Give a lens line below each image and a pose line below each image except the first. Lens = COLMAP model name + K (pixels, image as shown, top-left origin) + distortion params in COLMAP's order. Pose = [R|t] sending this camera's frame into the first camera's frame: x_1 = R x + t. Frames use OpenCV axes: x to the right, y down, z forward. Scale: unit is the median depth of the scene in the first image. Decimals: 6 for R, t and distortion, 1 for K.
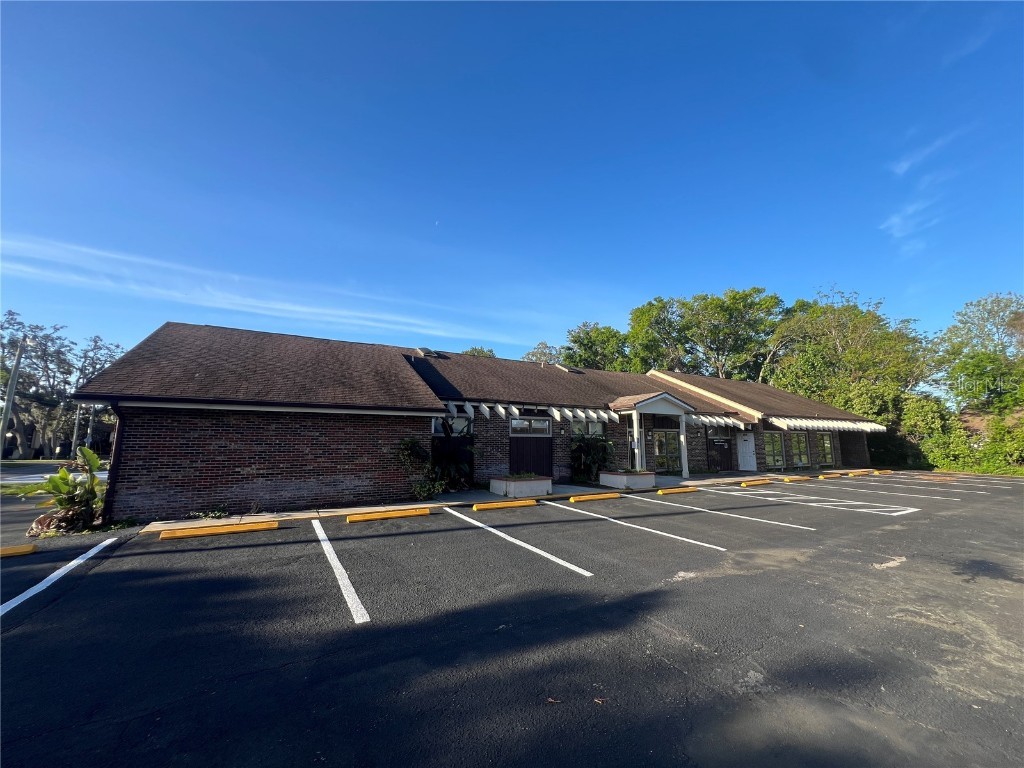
lens RADIAL K [[407.7, 0, 511.0], [0, 407.7, 391.5], [0, 0, 1]] dist [0.001800, 0.000263]
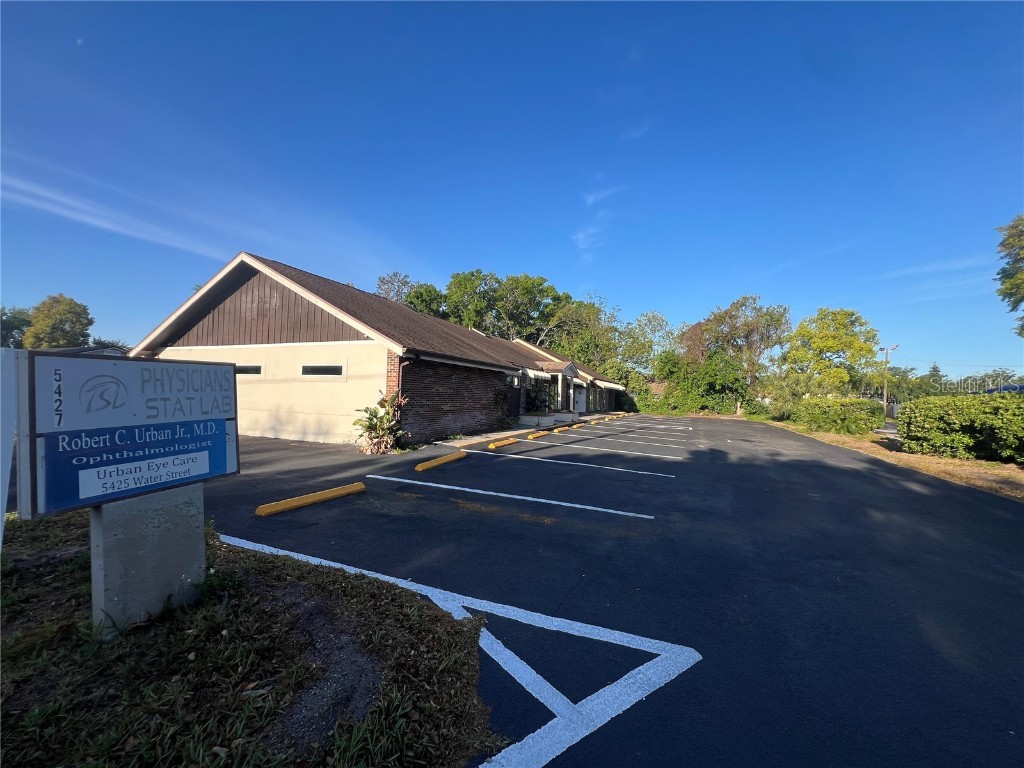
lens RADIAL K [[409.9, 0, 512.0], [0, 409.9, 384.0], [0, 0, 1]] dist [-0.001270, 0.000237]
pose [[0.799288, 0.044731, 0.599281, -0.554622], [-0.112169, 0.990805, 0.075650, -0.006213], [-0.590387, -0.127687, 0.796956, -0.095030]]
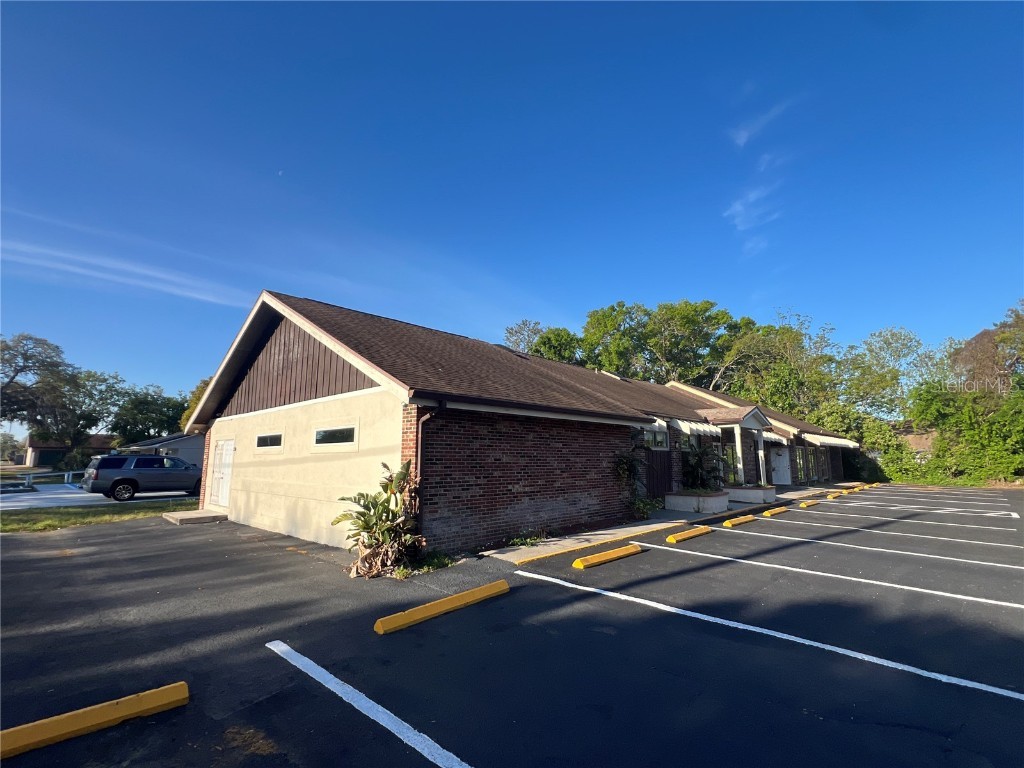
lens RADIAL K [[484.4, 0, 512.0], [0, 484.4, 384.0], [0, 0, 1]] dist [-0.001059, 0.000313]
pose [[0.956741, 0.047132, 0.287098, -0.405145], [-0.039751, 0.998713, -0.031485, 0.005311], [-0.288213, 0.018711, 0.957384, 0.021412]]
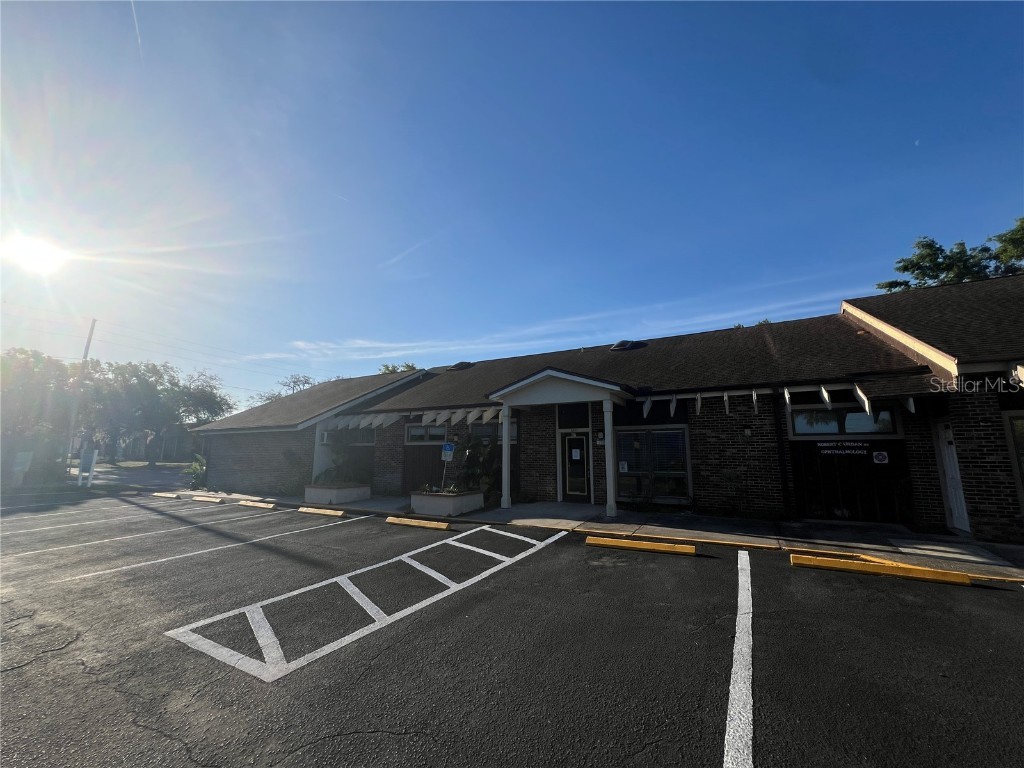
lens RADIAL K [[409.9, 0, 512.0], [0, 409.9, 384.0], [0, 0, 1]] dist [-0.001270, 0.000237]
pose [[0.511076, -0.141774, -0.847763, 0.647056], [0.108861, 0.989037, -0.099772, 0.060734], [0.852614, -0.041297, 0.520907, 0.472110]]
